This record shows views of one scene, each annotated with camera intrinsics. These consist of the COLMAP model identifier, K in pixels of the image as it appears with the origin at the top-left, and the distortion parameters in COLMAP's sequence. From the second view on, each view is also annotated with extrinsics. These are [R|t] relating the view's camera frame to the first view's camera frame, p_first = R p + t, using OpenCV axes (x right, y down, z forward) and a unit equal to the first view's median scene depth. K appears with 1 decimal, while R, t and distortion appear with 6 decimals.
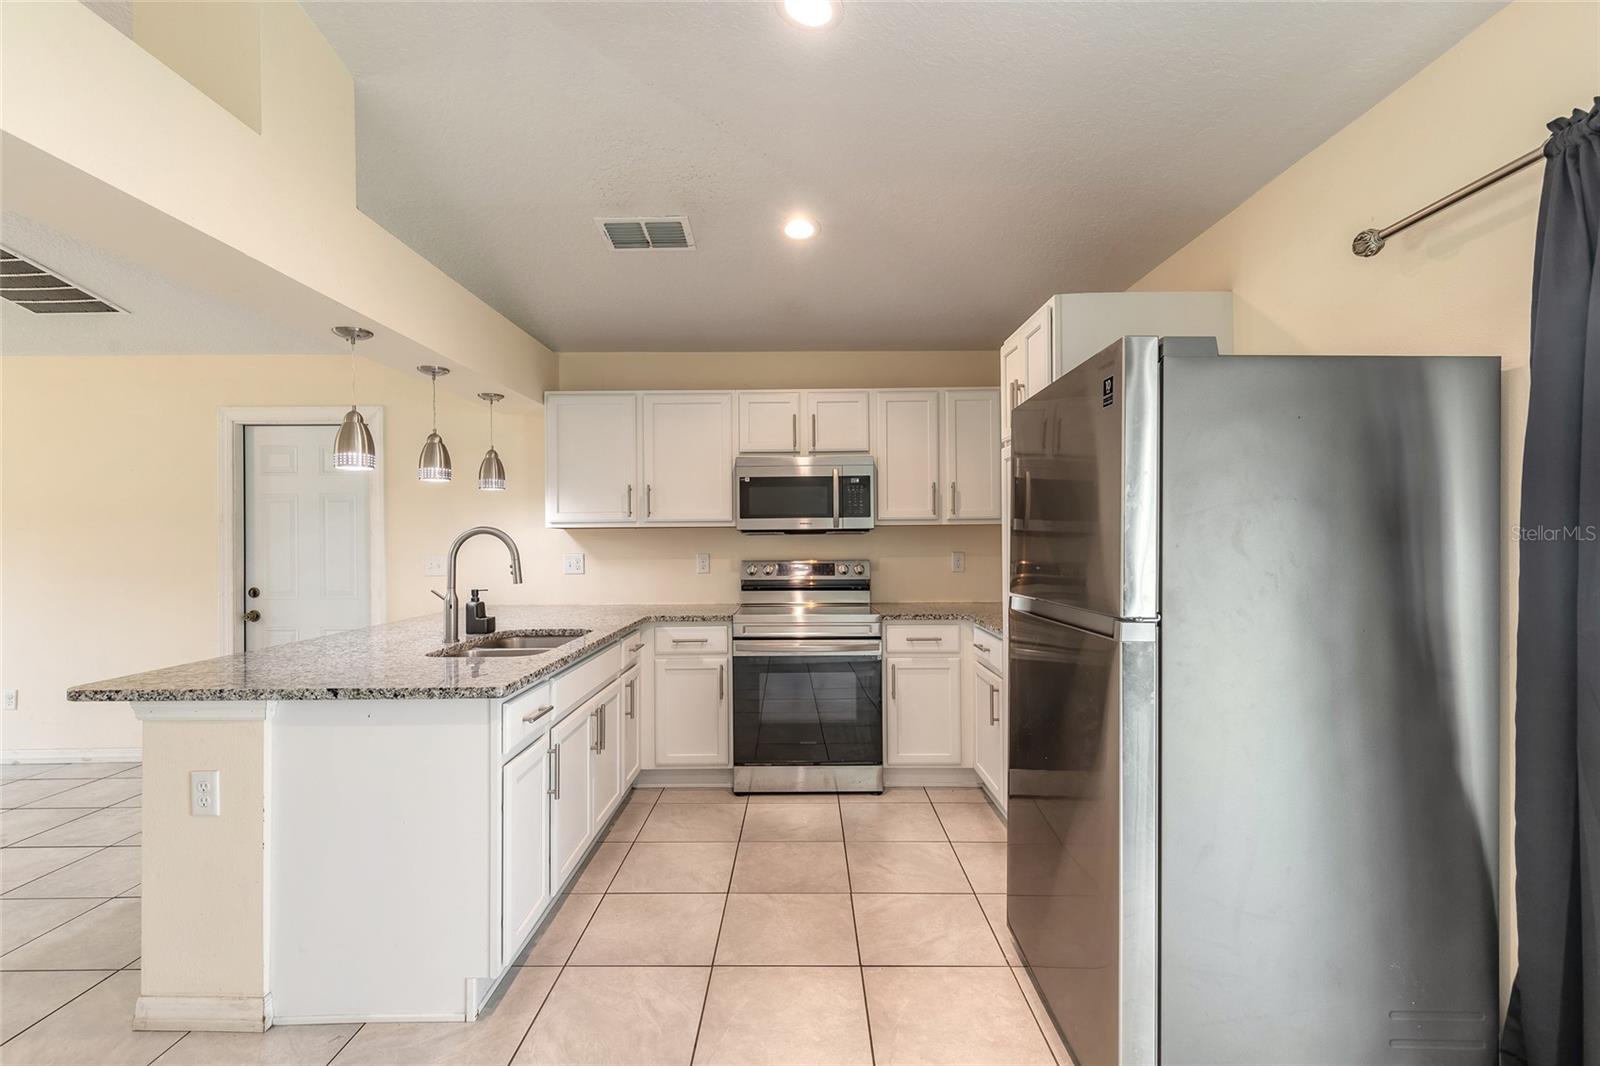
lens RADIAL K [[725.0, 0, 797.0], [0, 725.0, 537.9], [0, 0, 1]] dist [0.013352, 0.000282]
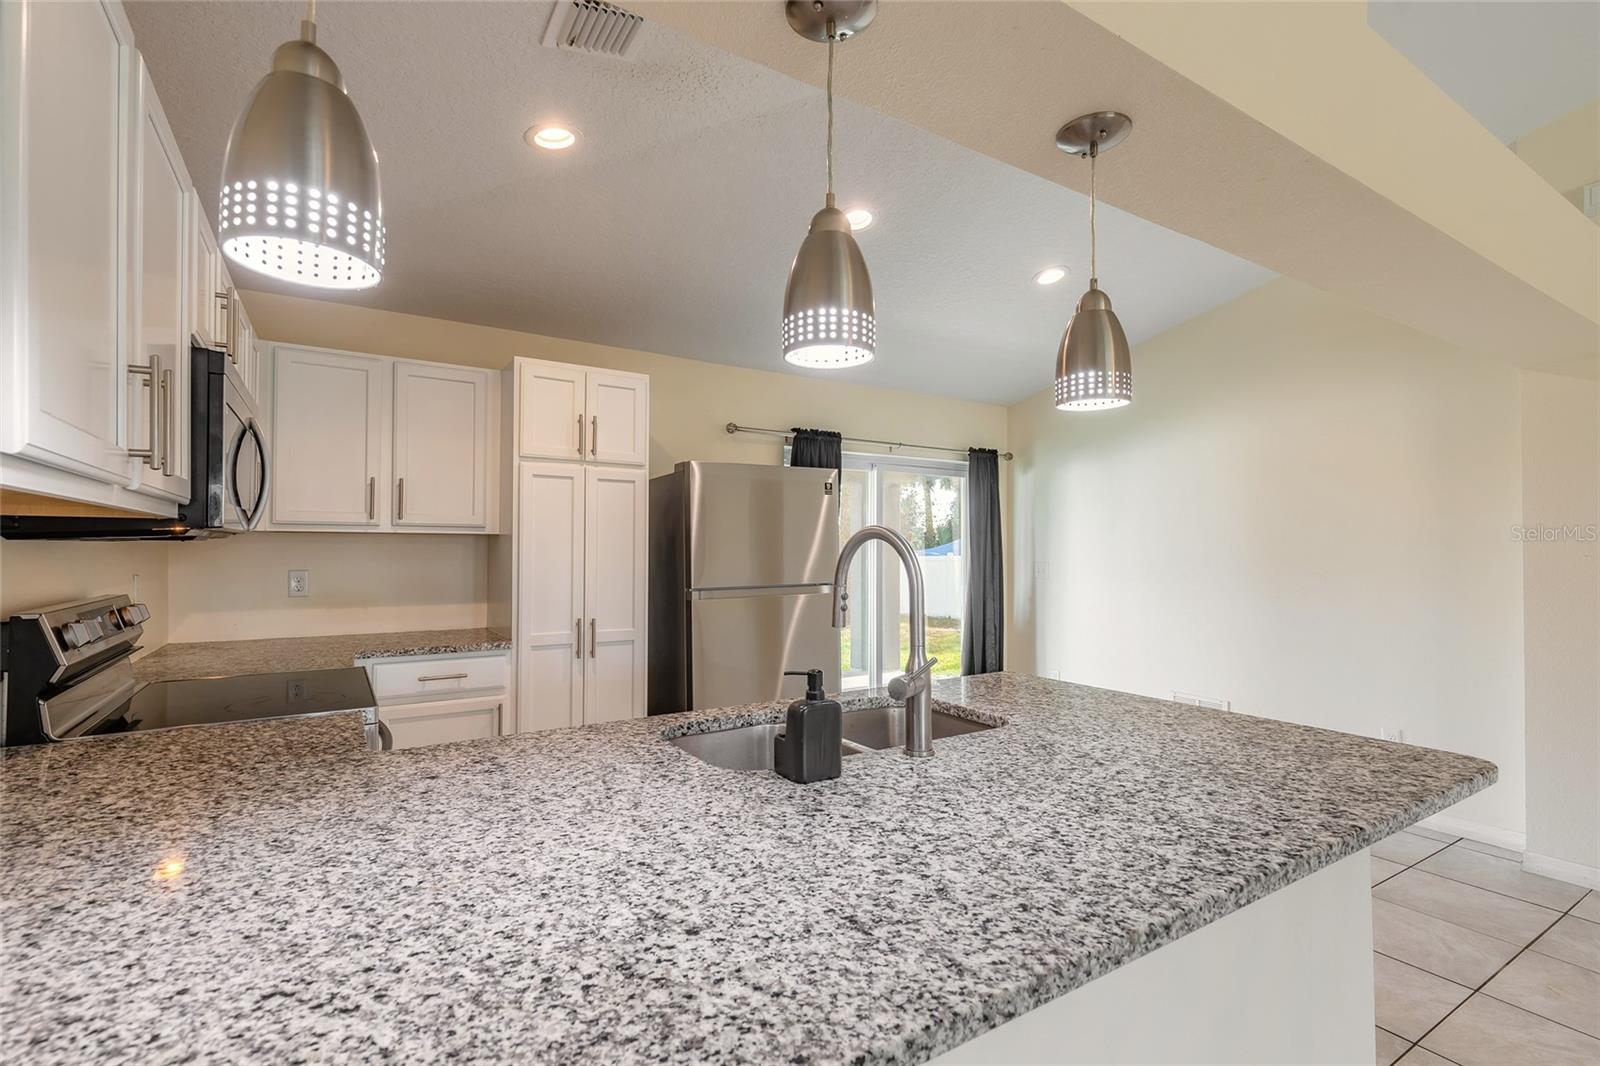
lens RADIAL K [[725.0, 0, 797.3], [0, 725.0, 535.0], [0, 0, 1]] dist [0.013352, 0.000282]
pose [[-0.541308, 0.014147, 0.840705, -0.606469], [-0.000542, 0.999852, -0.017174, -0.002896], [-0.840824, -0.009752, -0.541220, 0.957995]]
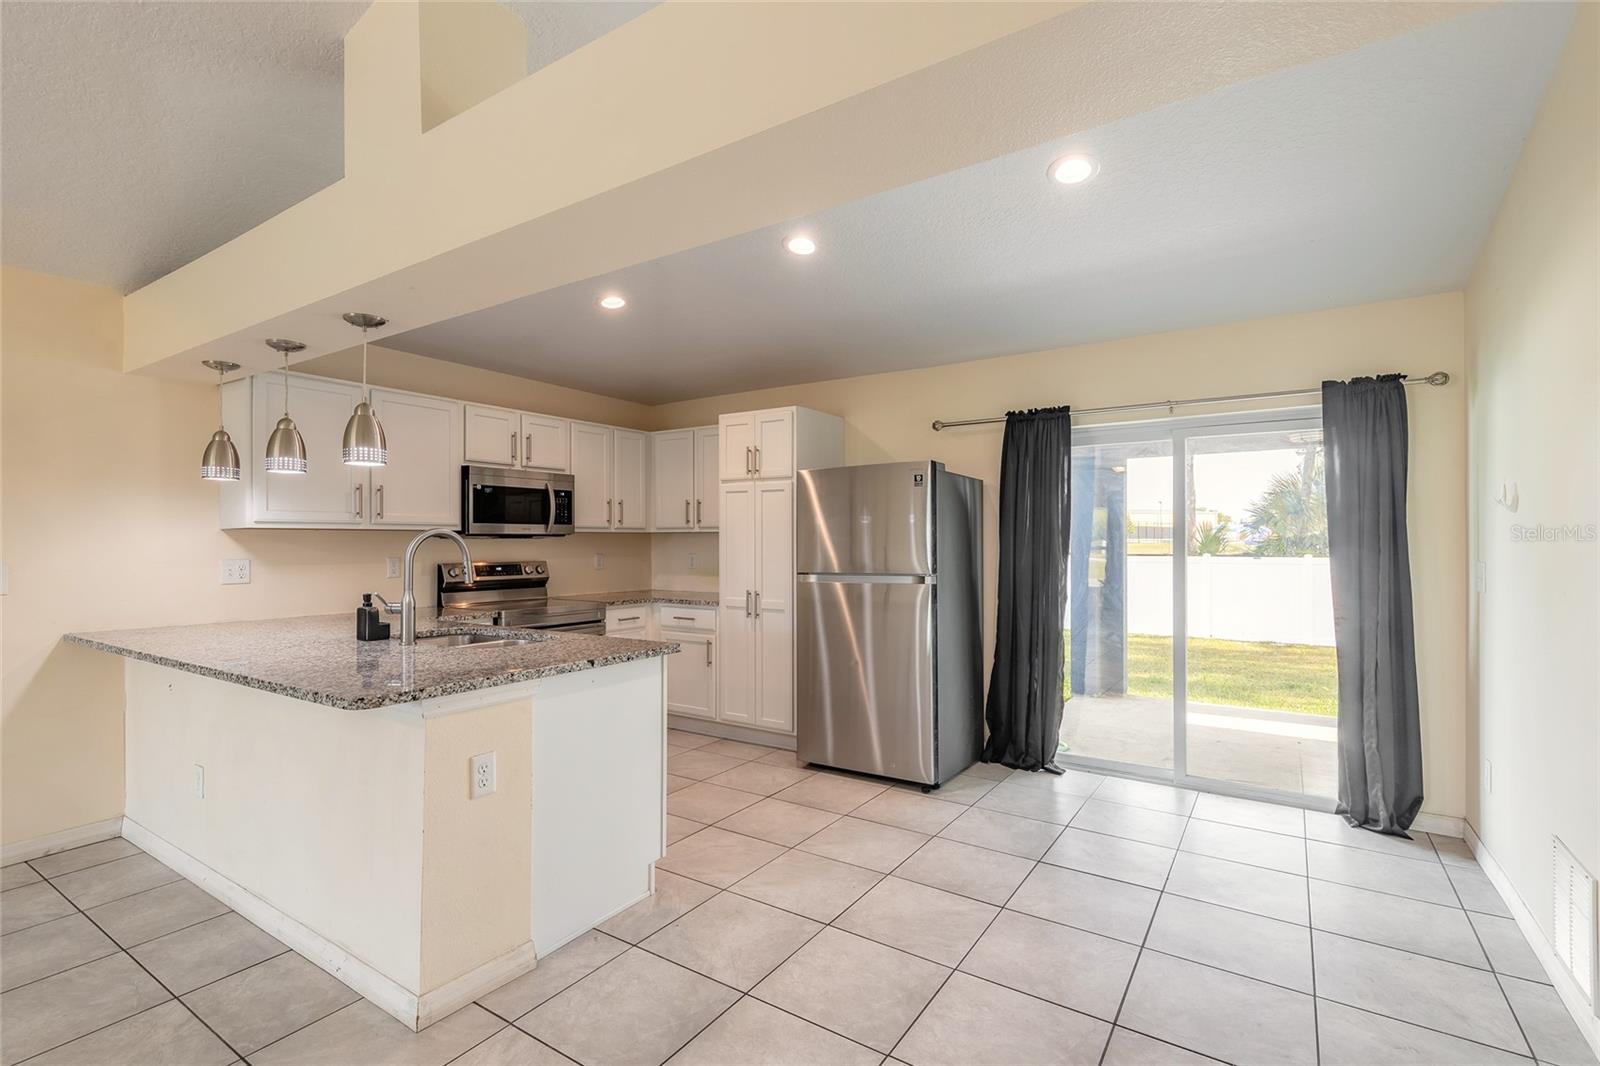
lens RADIAL K [[725.0, 0, 806.6], [0, 725.0, 540.8], [0, 0, 1]] dist [0.013352, 0.000282]
pose [[0.541274, 0.005953, 0.840825, -0.711408], [0.000039, 0.999975, -0.007105, 0.006670], [-0.840846, 0.003879, 0.541260, 0.011712]]
